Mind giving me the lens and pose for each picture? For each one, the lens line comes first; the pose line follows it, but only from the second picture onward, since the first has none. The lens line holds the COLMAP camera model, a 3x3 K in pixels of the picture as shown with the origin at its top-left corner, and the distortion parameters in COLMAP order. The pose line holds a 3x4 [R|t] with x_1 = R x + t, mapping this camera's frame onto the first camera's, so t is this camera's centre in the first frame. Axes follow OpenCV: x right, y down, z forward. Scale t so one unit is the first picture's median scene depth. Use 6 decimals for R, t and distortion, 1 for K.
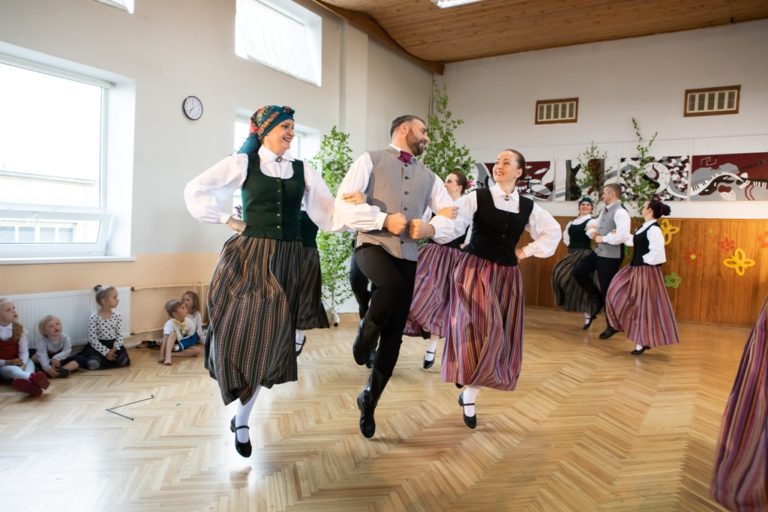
lens RADIAL K [[563.7, 0, 362.5], [0, 563.7, 262.0], [0, 0, 1]] dist [-0.103545, 0.082690]
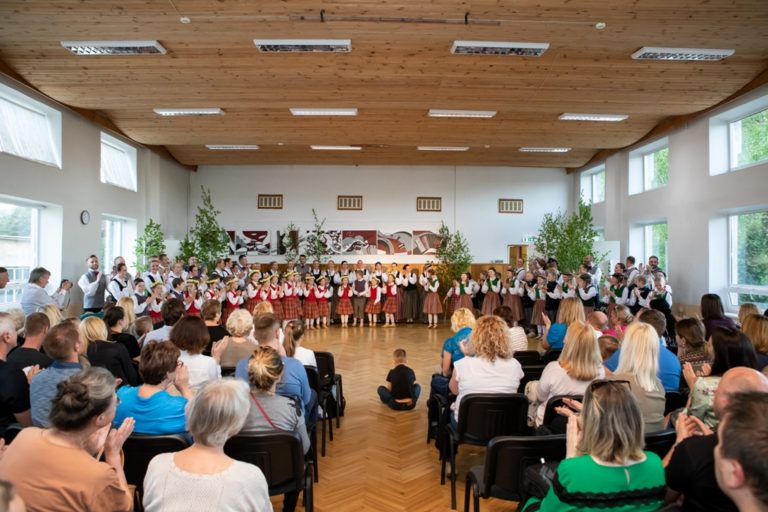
lens RADIAL K [[538.4, 0, 397.9], [0, 538.4, 253.9], [0, 0, 1]] dist [-0.105868, 0.086757]
pose [[0.810873, -0.023343, 0.584756, -0.321074], [0.053401, 0.997987, -0.034212, -0.039411], [-0.582780, 0.058968, 0.810487, -0.594742]]
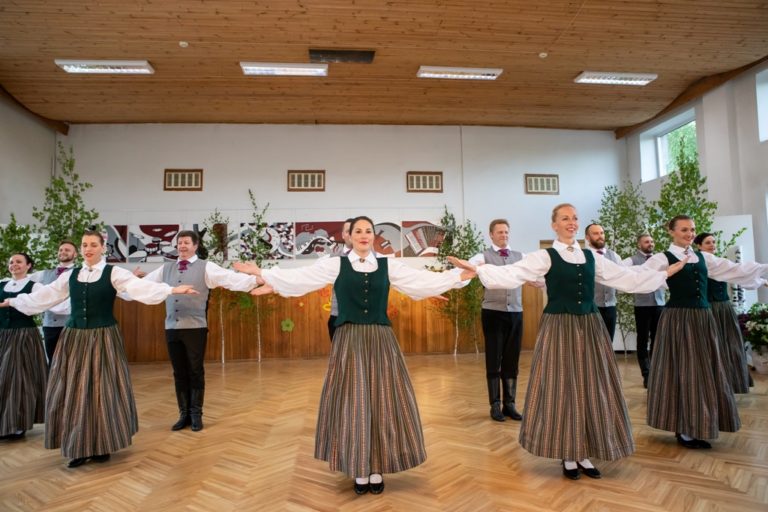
lens RADIAL K [[538.4, 0, 383.1], [0, 538.4, 257.0], [0, 0, 1]] dist [-0.105868, 0.086757]
pose [[0.773583, -0.008331, 0.633640, -0.014323], [0.081854, 0.992850, -0.086878, 0.004694], [-0.628386, 0.119074, 0.768734, -0.047950]]
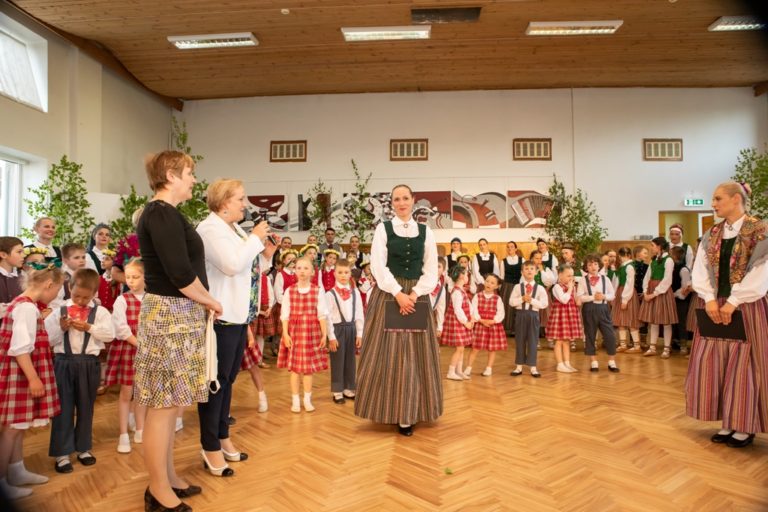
lens RADIAL K [[538.4, 0, 384.0], [0, 538.4, 251.5], [0, 0, 1]] dist [-0.105868, 0.086757]
pose [[0.878485, -0.024734, 0.477128, -0.001229], [0.059706, 0.996514, -0.058273, 0.004972], [-0.474024, 0.079680, 0.876899, -0.026557]]
